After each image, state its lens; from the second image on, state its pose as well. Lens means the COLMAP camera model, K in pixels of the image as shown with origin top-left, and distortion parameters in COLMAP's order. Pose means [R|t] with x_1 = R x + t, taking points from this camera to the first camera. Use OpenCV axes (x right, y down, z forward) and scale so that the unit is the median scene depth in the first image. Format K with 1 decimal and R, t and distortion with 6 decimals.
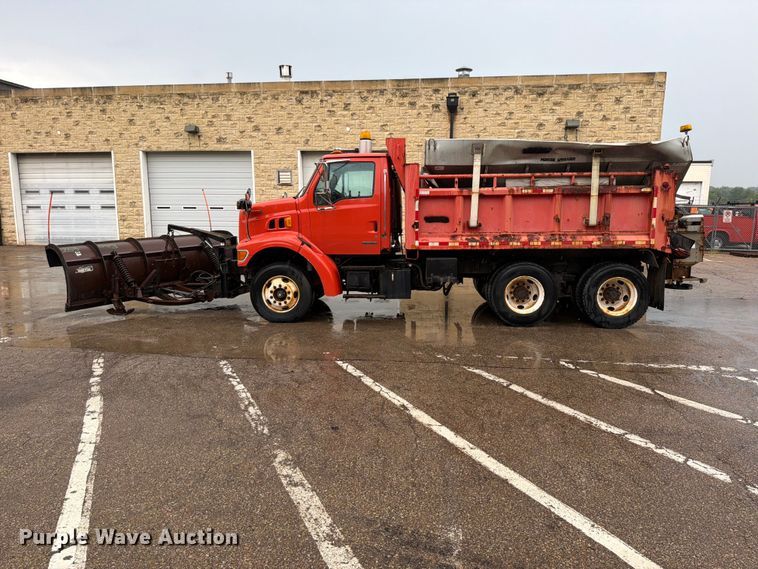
lens RADIAL K [[533.8, 0, 379.0], [0, 533.8, 284.5], [0, 0, 1]] dist [0.078557, -0.106829]
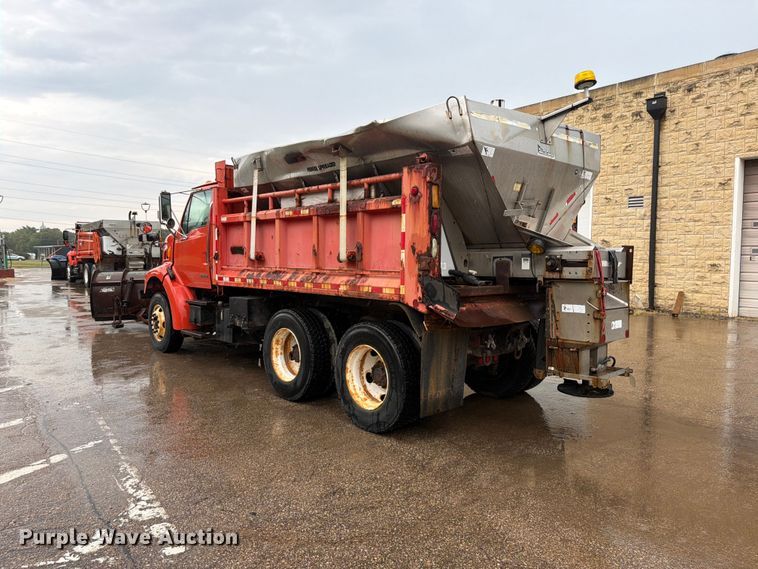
lens RADIAL K [[522.7, 0, 379.0], [0, 522.7, 284.5], [0, 0, 1]] dist [0.069427, -0.065620]
pose [[0.731658, 0.046687, -0.680071, 0.851930], [-0.103857, 0.993639, -0.043522, -0.057039], [0.673713, 0.102474, 0.731853, 0.560629]]
